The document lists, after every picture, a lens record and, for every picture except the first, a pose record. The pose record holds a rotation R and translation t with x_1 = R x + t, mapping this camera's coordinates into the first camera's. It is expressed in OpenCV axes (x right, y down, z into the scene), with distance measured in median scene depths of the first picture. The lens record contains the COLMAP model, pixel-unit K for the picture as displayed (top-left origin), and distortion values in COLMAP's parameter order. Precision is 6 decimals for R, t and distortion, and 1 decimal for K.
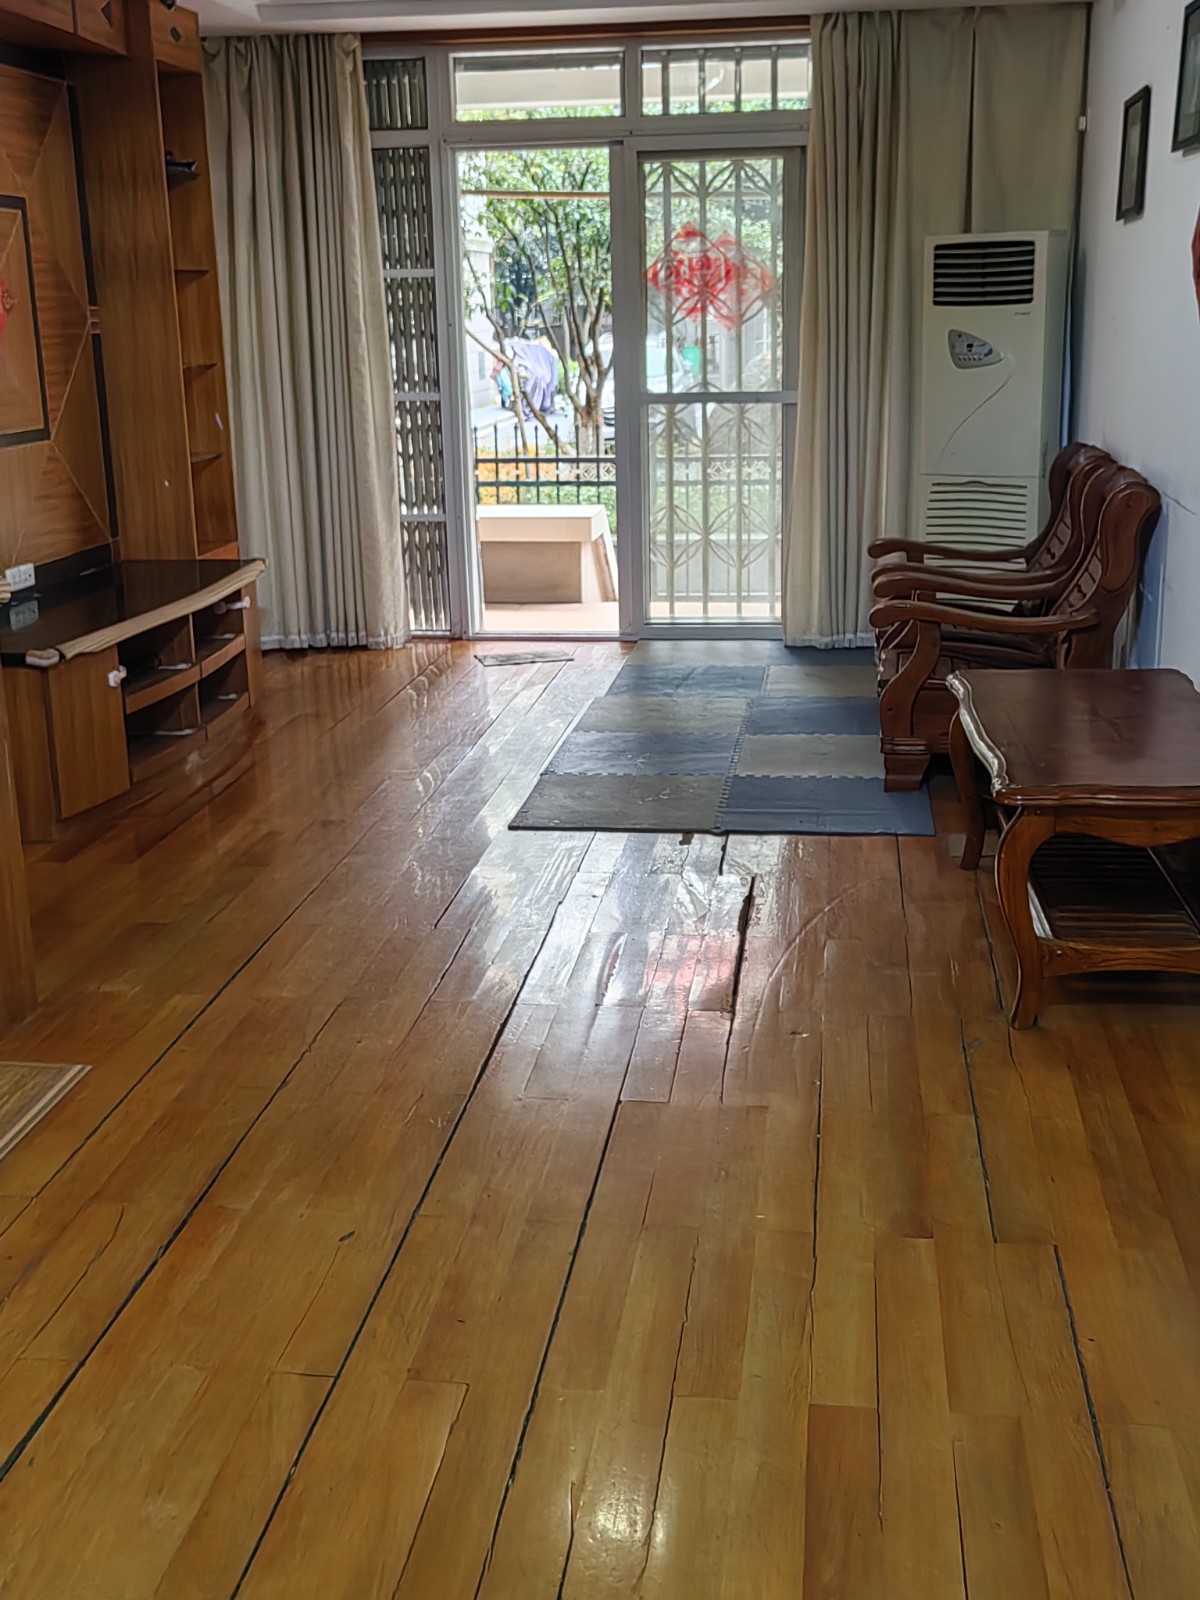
lens RADIAL K [[1828.6, 0, 607.8], [0, 1828.6, 802.9], [0, 0, 1]] dist [0.062282, -0.047507]
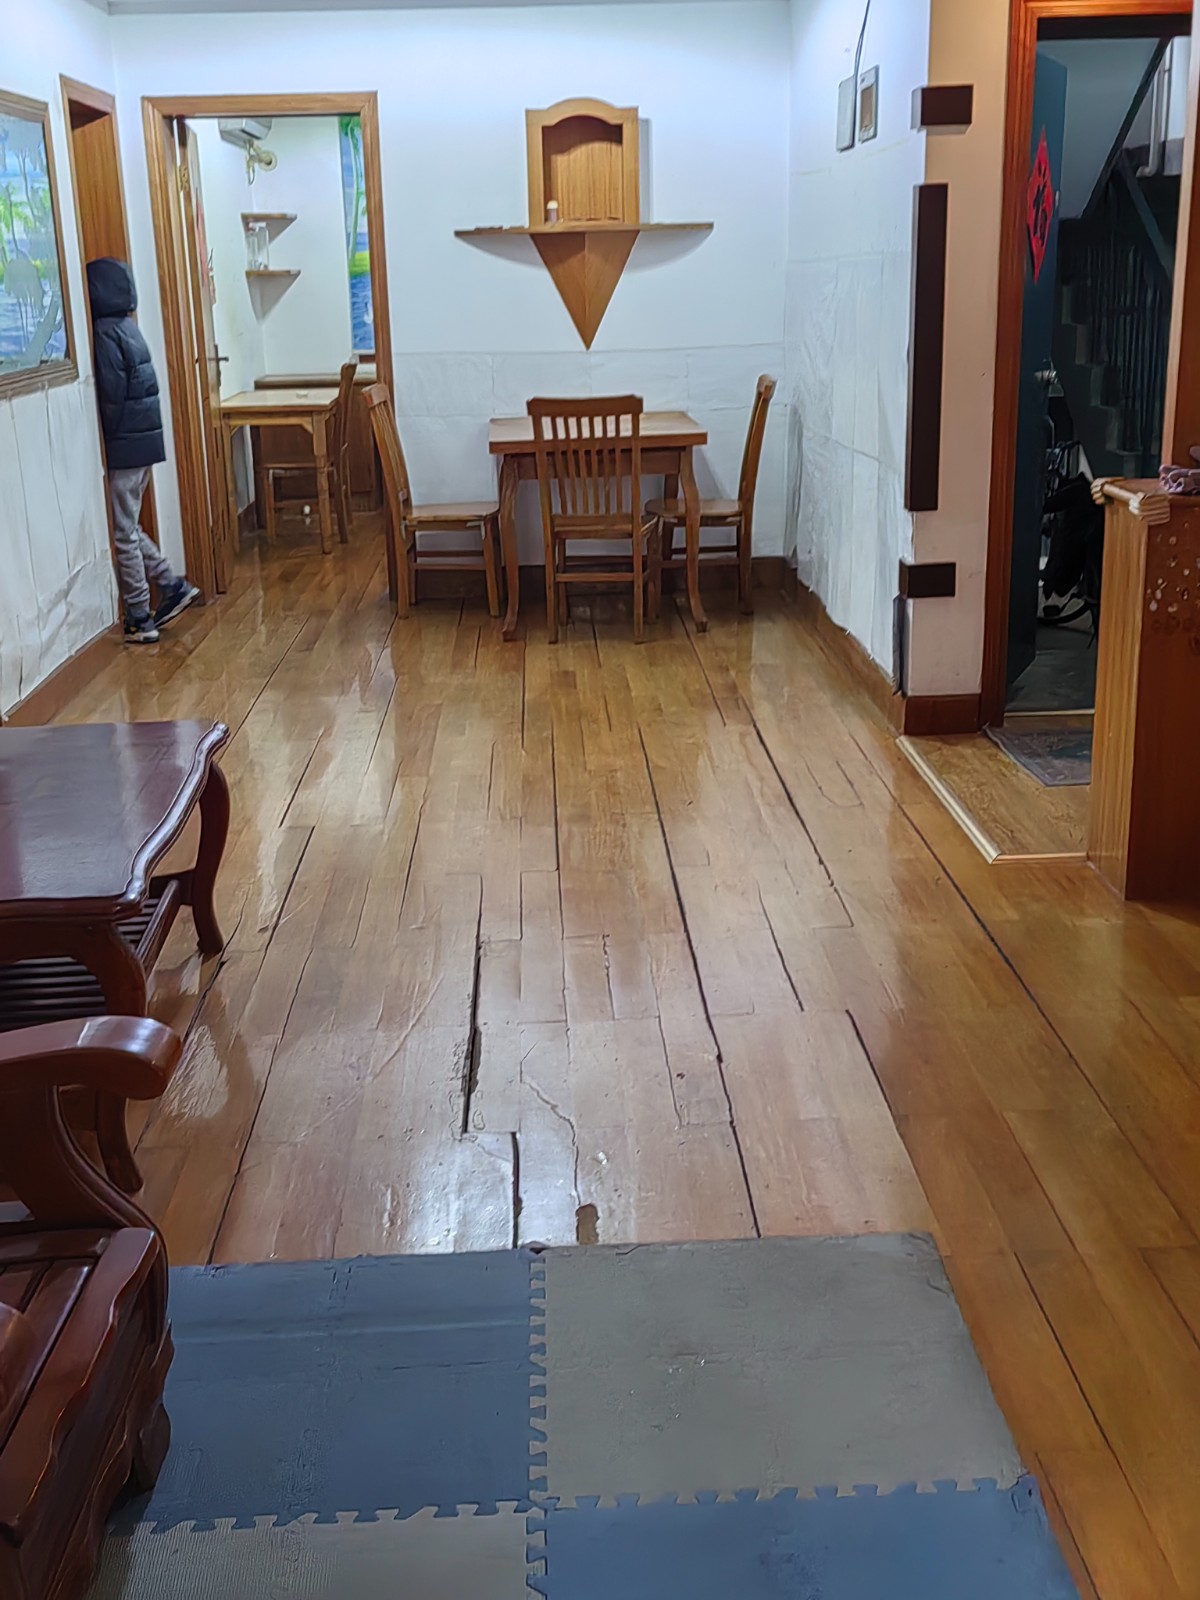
lens RADIAL K [[1828.6, 0, 607.8], [0, 1828.6, 802.9], [0, 0, 1]] dist [0.062282, -0.047507]
pose [[-0.985258, 0.089361, -0.145879, 0.072803], [-0.000476, 0.851294, 0.524689, -0.261116], [0.171072, 0.517024, -0.838702, 0.955354]]
